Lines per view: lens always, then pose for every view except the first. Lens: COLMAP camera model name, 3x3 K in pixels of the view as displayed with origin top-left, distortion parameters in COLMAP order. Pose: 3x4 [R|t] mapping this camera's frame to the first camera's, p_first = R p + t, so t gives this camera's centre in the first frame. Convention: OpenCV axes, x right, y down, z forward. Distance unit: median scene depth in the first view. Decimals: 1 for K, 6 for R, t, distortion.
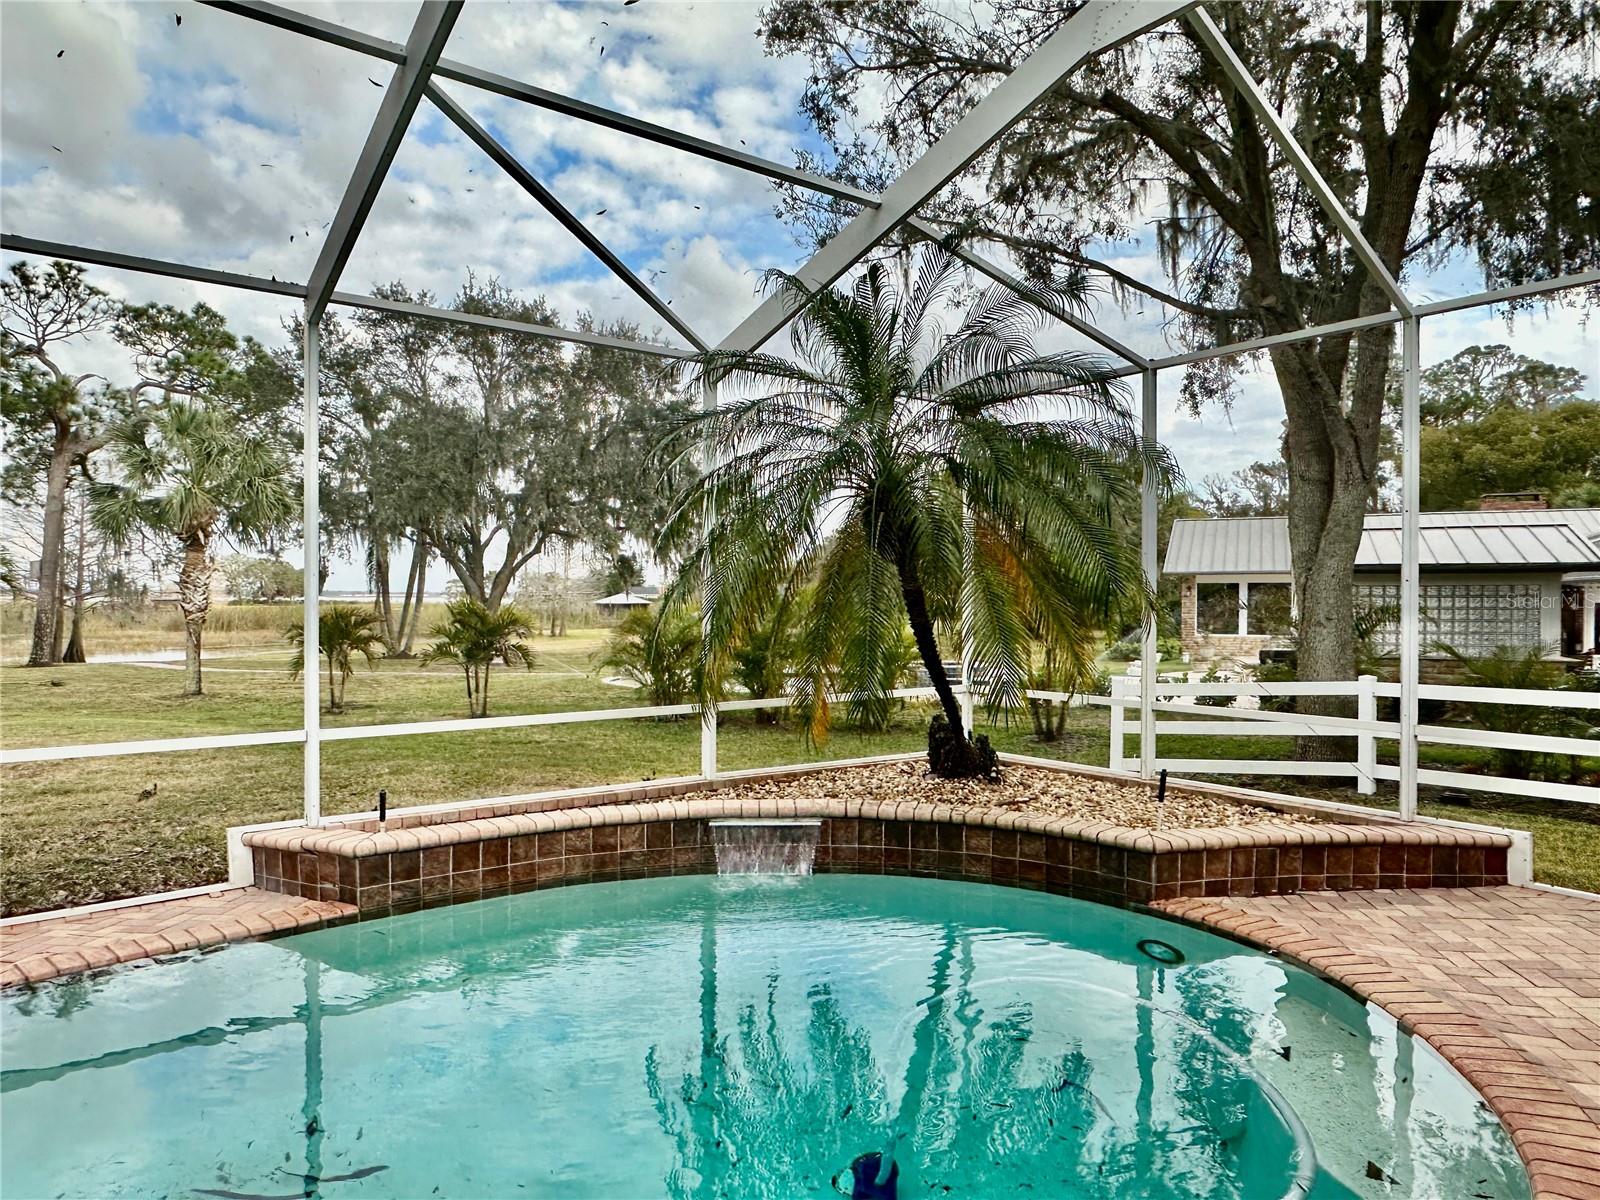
lens RADIAL K [[1031.5, 0, 800.2], [0, 1031.5, 610.7], [0, 0, 1]] dist [-0.008501, -0.001603]
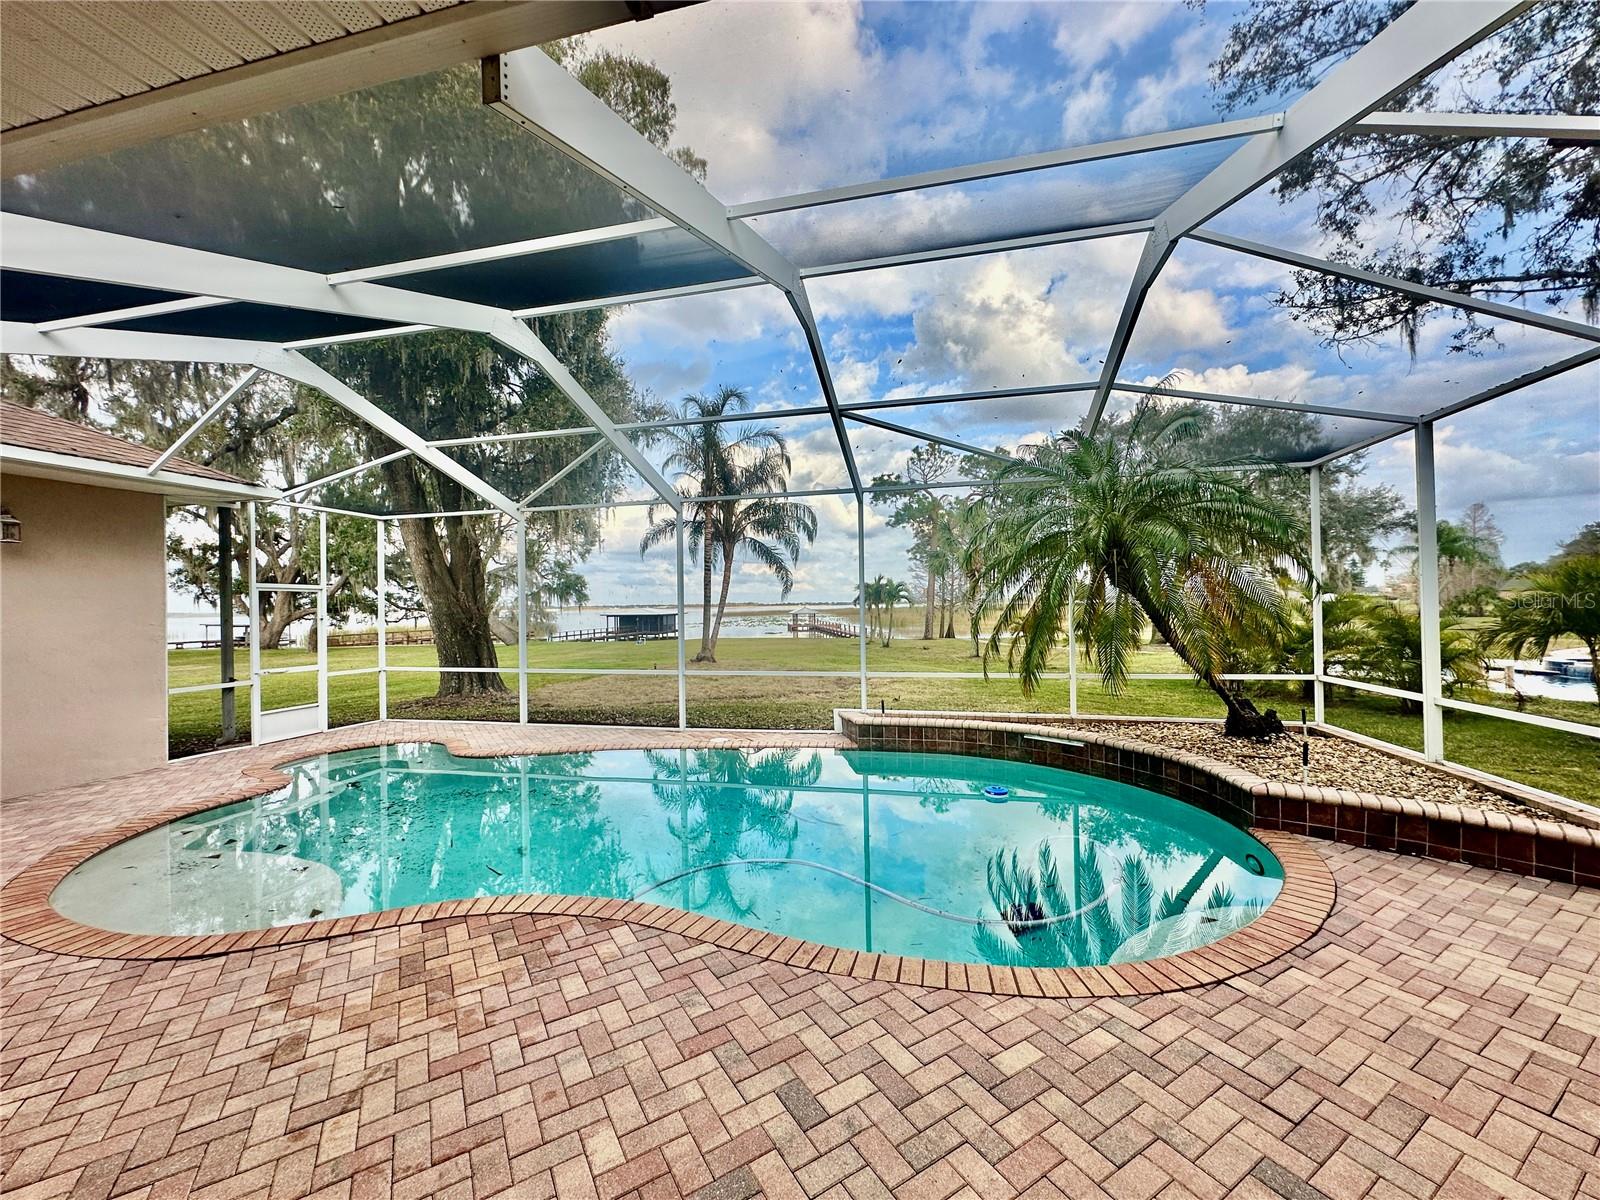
lens RADIAL K [[637.9, 0, 801.0], [0, 637.9, 595.9], [0, 0, 1]] dist [-0.003293, 0.001060]
pose [[0.634556, -0.027279, -0.772395, 0.577550], [0.011625, 0.999601, -0.025753, -0.025452], [0.772790, 0.007363, 0.634620, -0.057310]]
